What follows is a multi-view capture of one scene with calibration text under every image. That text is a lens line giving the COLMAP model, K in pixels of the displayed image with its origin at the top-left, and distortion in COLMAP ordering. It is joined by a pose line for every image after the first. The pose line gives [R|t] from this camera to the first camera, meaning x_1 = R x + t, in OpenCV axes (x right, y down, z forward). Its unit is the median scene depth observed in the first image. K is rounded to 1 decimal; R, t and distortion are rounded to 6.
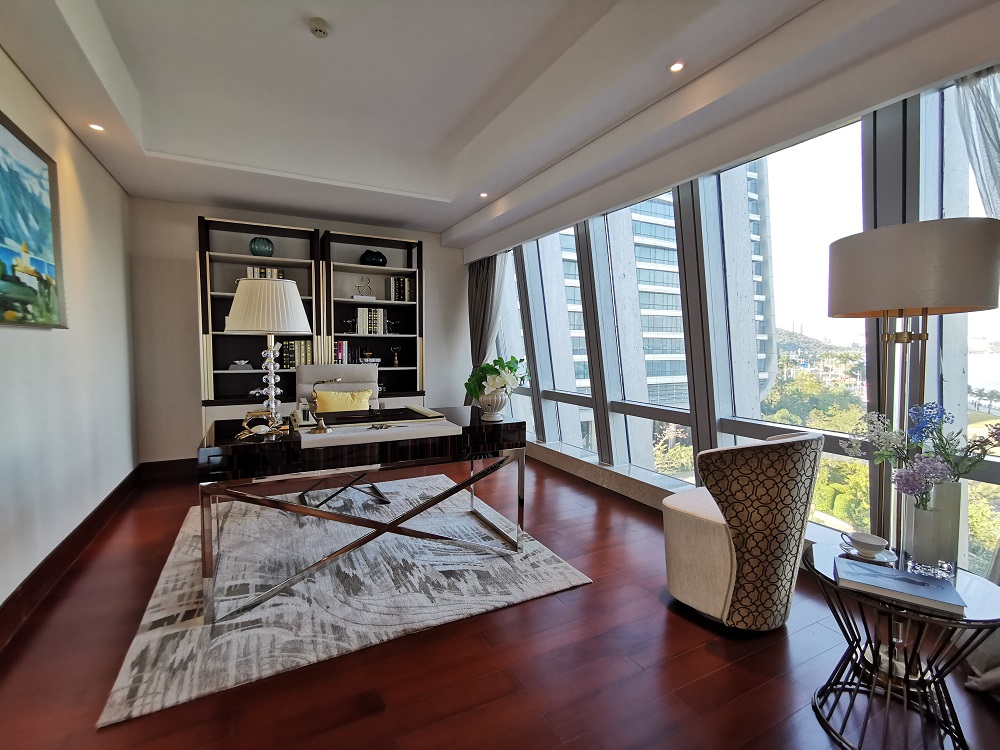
lens RADIAL K [[463.4, 0, 504.4], [0, 463.4, 377.7], [0, 0, 1]] dist [0.005033, 0.001917]
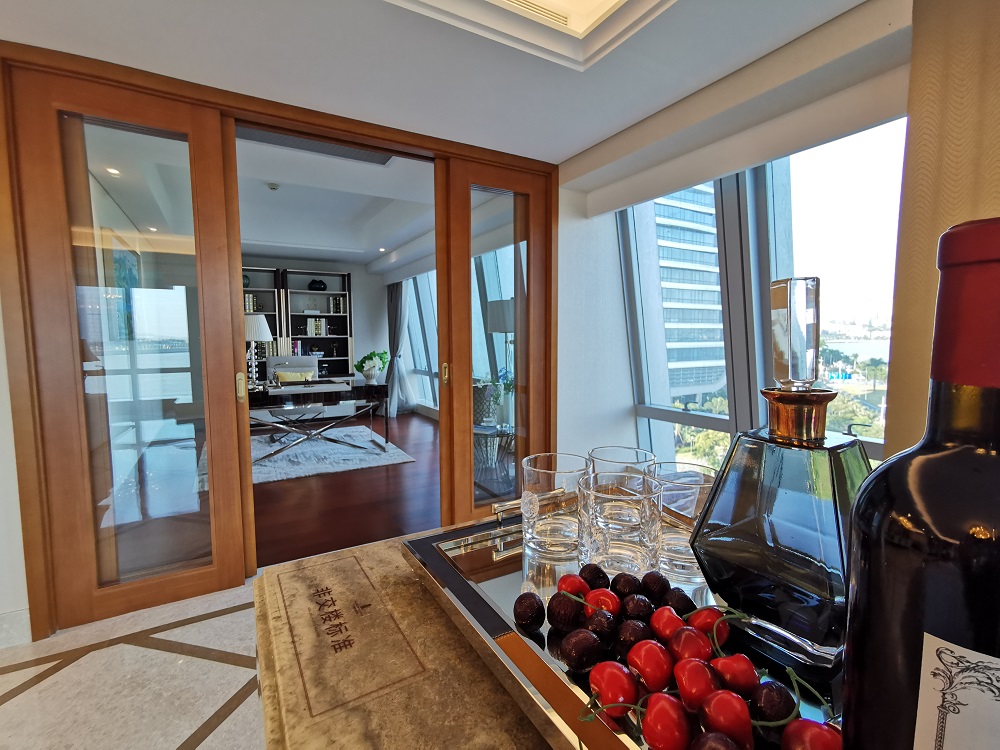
lens RADIAL K [[463.4, 0, 495.5], [0, 463.4, 375.4], [0, 0, 1]] dist [0.005033, 0.001917]
pose [[0.999376, -0.014846, 0.032054, 0.242433], [0.014357, 0.999778, 0.015416, 0.019349], [-0.032276, -0.014946, 0.999367, -0.525418]]
